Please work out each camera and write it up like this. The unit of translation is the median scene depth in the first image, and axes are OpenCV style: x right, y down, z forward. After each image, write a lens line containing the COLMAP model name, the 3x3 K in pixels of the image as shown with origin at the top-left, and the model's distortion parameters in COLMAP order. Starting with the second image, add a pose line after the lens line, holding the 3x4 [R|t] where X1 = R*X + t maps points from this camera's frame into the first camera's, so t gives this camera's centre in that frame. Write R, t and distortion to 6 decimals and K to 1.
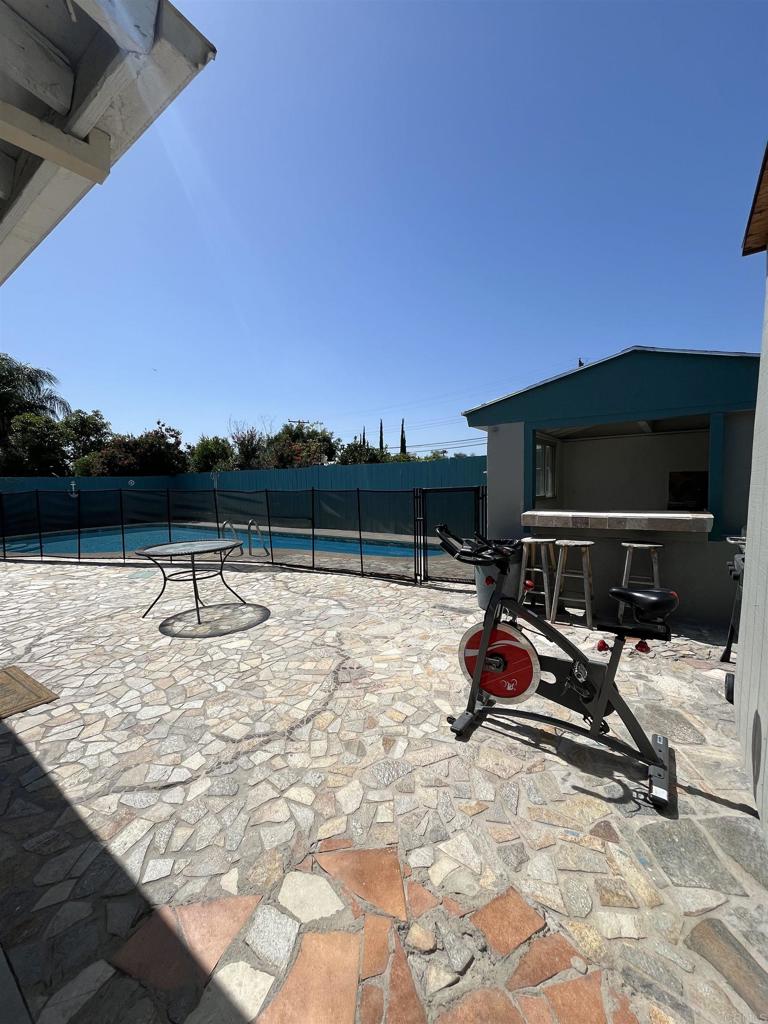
lens RADIAL K [[411.9, 0, 384.6], [0, 411.9, 514.2], [0, 0, 1]] dist [-0.002202, -0.000001]
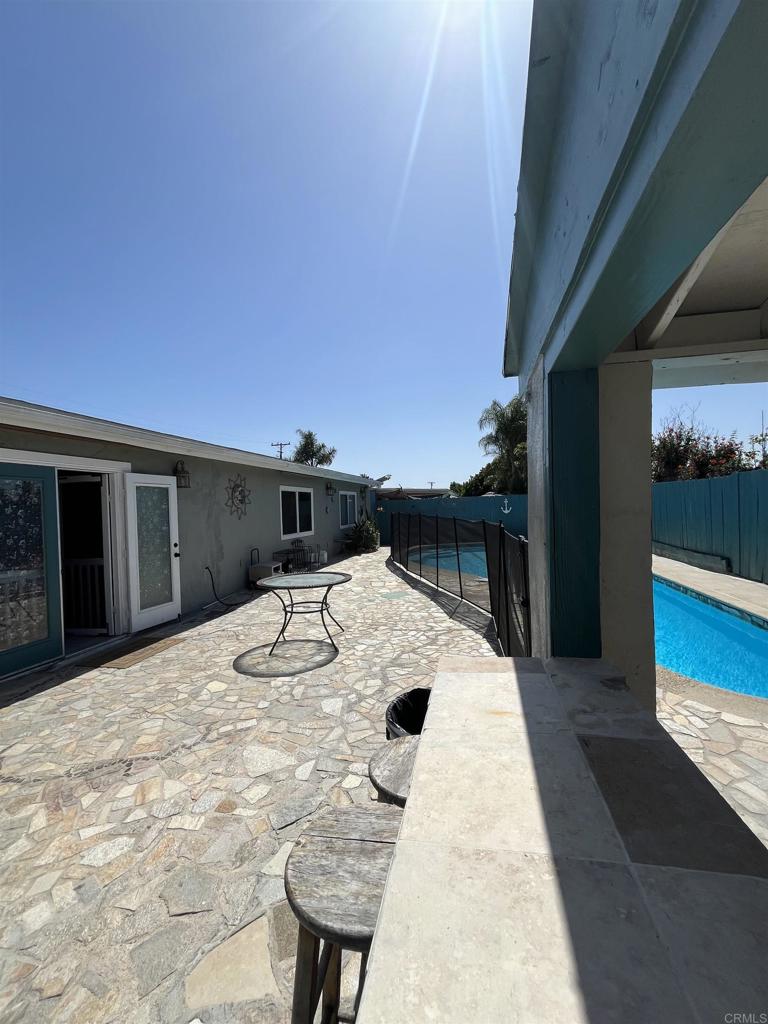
lens RADIAL K [[411.9, 0, 383.1], [0, 411.9, 513.7], [0, 0, 1]] dist [-0.002202, -0.000001]
pose [[0.370595, 0.025621, -0.928441, 0.651918], [-0.046197, 0.998891, 0.009125, -0.123907], [0.927645, 0.039509, 0.371367, 0.884950]]
